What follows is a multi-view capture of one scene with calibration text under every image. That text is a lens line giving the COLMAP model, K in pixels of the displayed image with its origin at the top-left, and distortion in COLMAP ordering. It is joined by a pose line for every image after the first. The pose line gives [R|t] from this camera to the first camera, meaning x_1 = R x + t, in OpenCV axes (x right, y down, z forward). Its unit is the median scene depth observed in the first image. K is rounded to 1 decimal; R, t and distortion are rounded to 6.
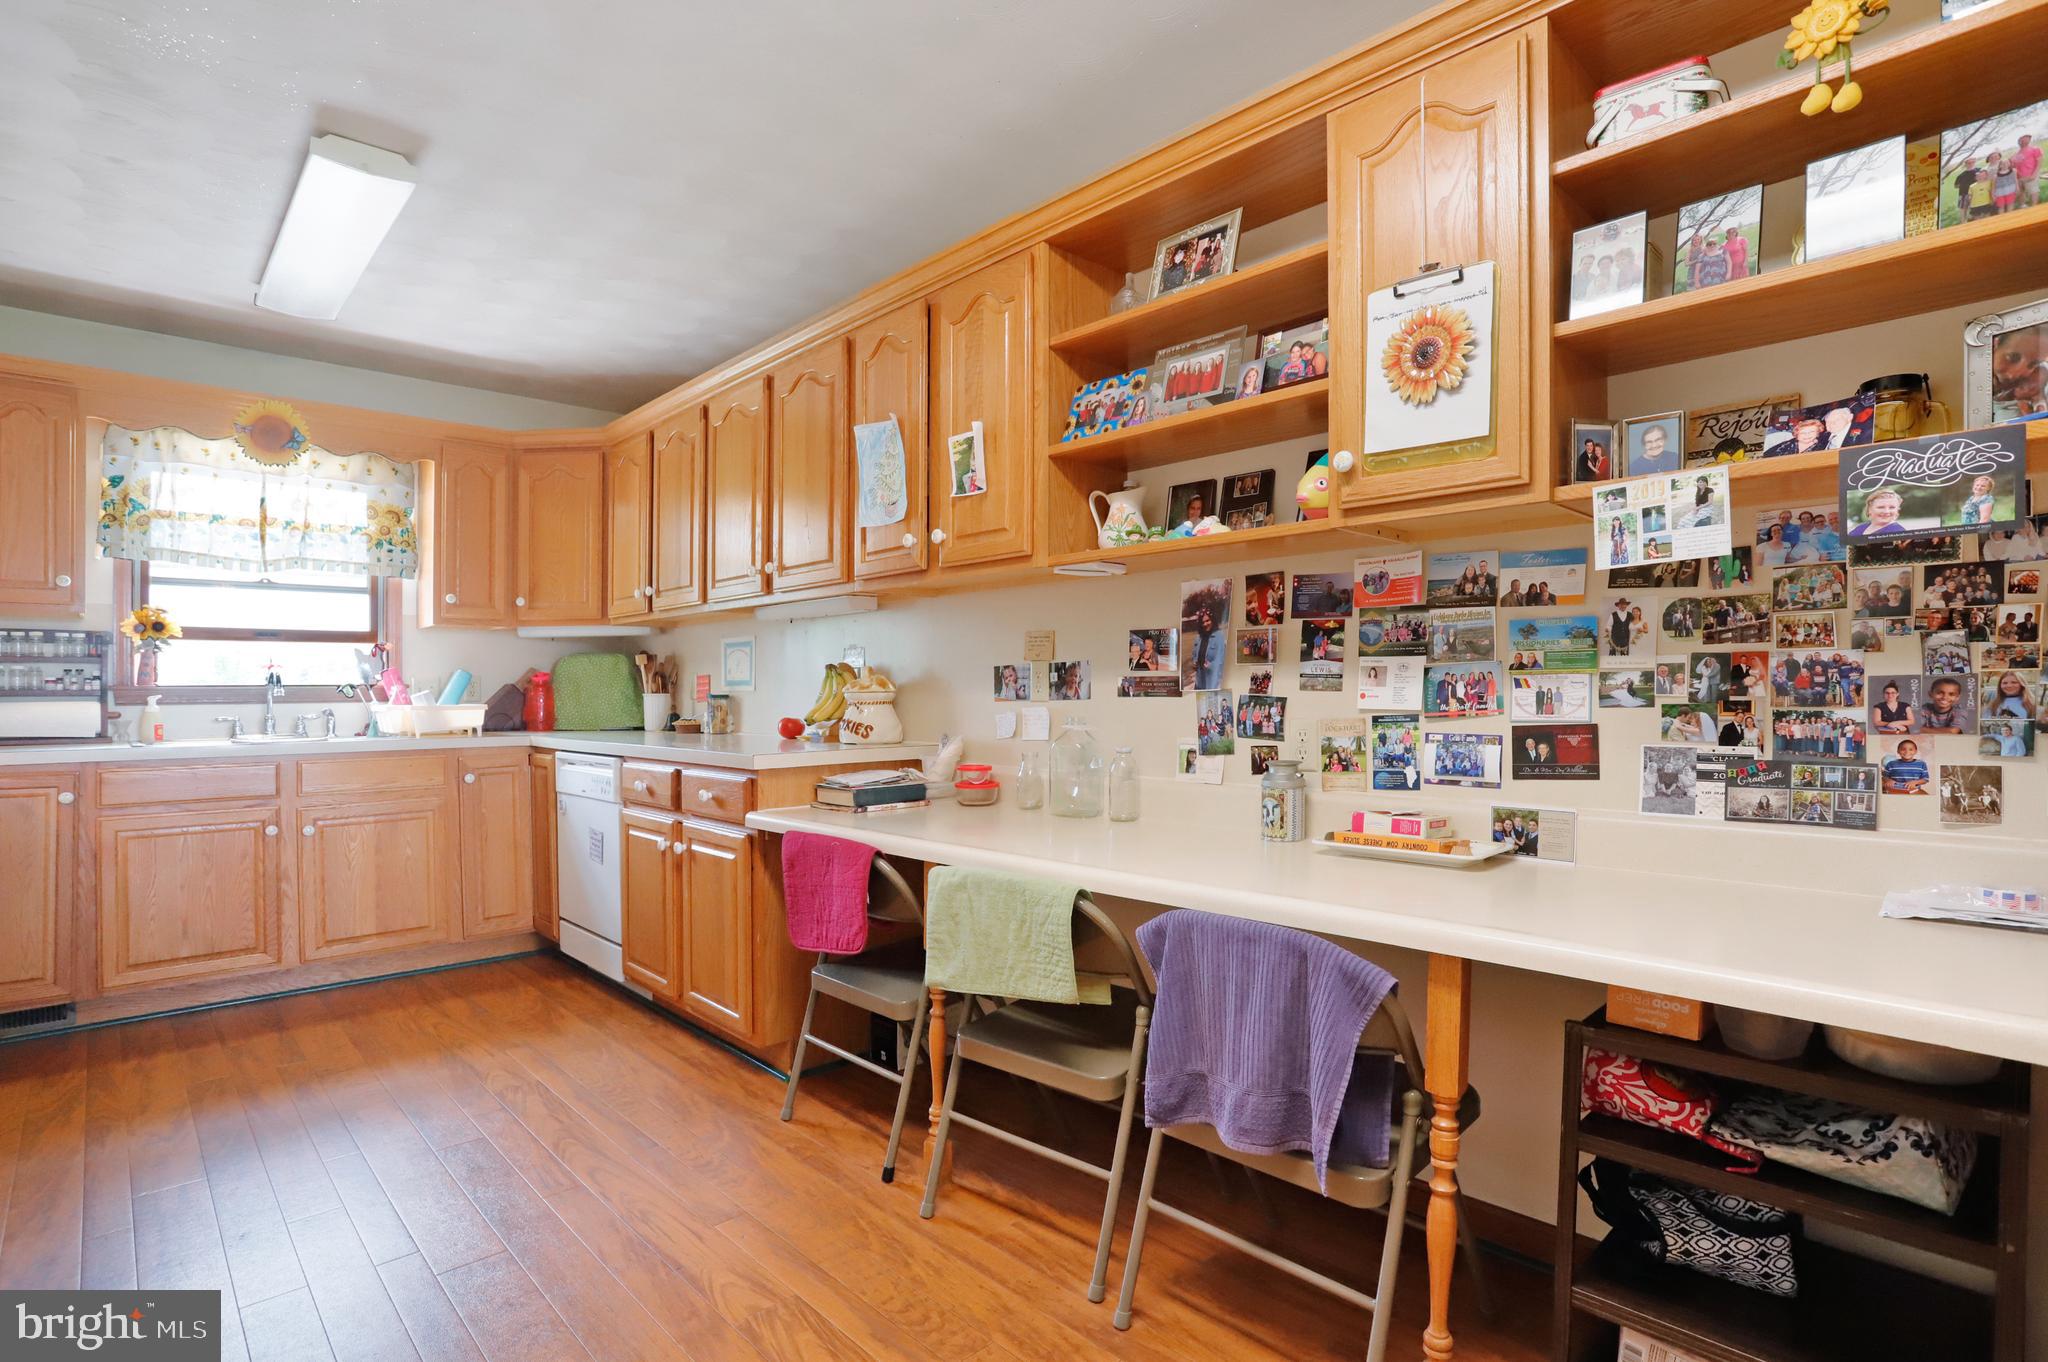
lens RADIAL K [[1017.2, 0, 1025.9], [0, 1017.2, 688.7], [0, 0, 1]] dist [-0.067379, 0.026406]
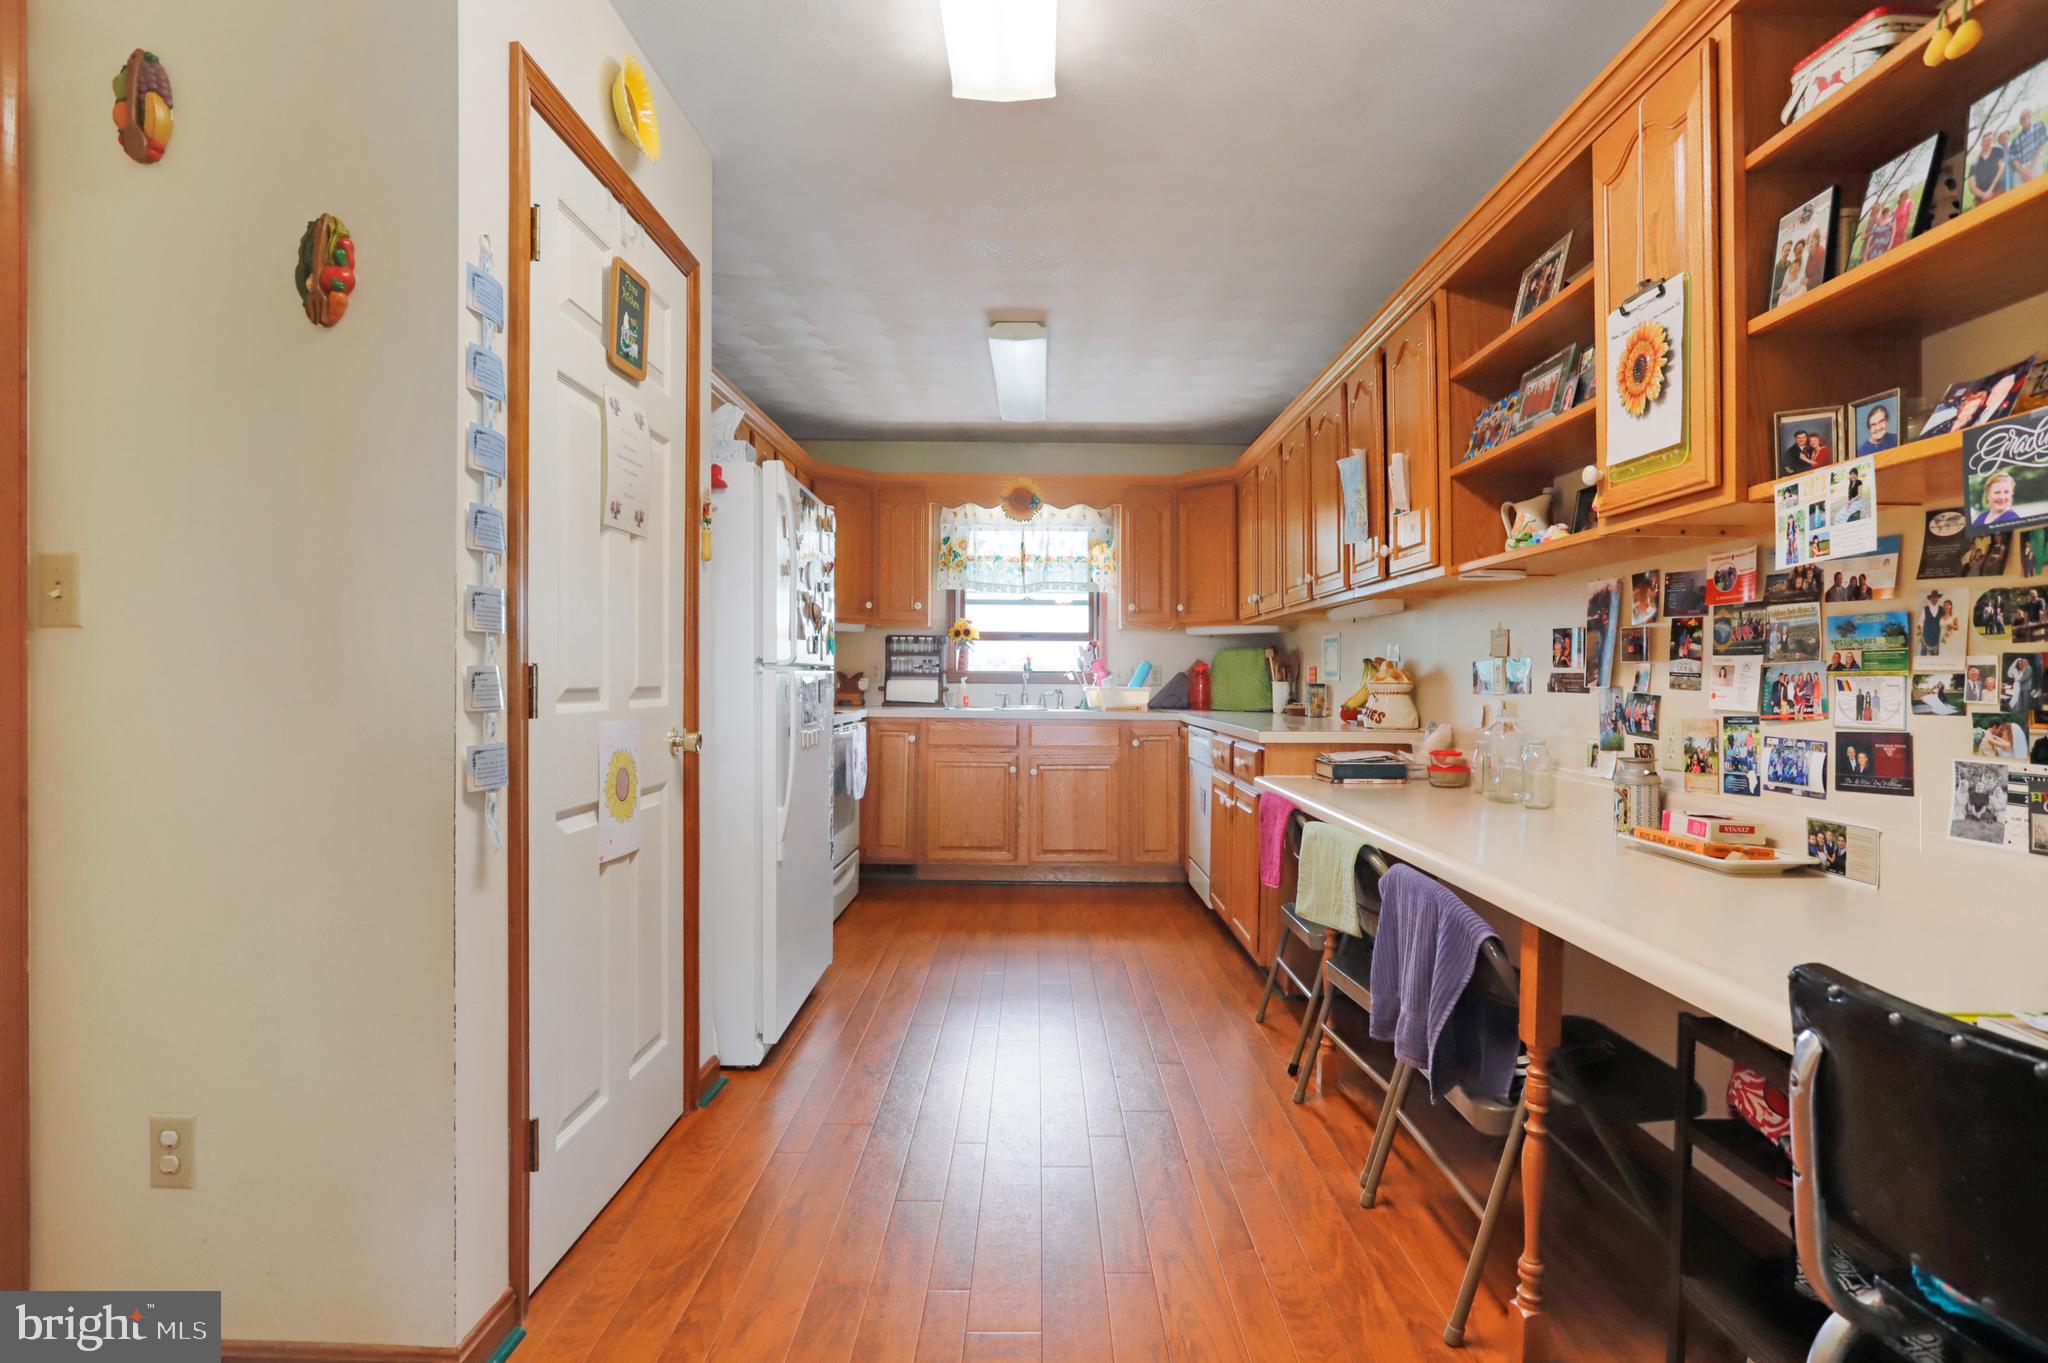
lens RADIAL K [[1023.1, 0, 1034.0], [0, 1023.1, 666.2], [0, 0, 1]] dist [-0.001464, 0.000196]
pose [[0.725475, 0.007608, -0.688207, 0.550004], [-0.015567, 0.999864, -0.005356, -0.005970], [0.688073, 0.014600, 0.725495, -0.168117]]
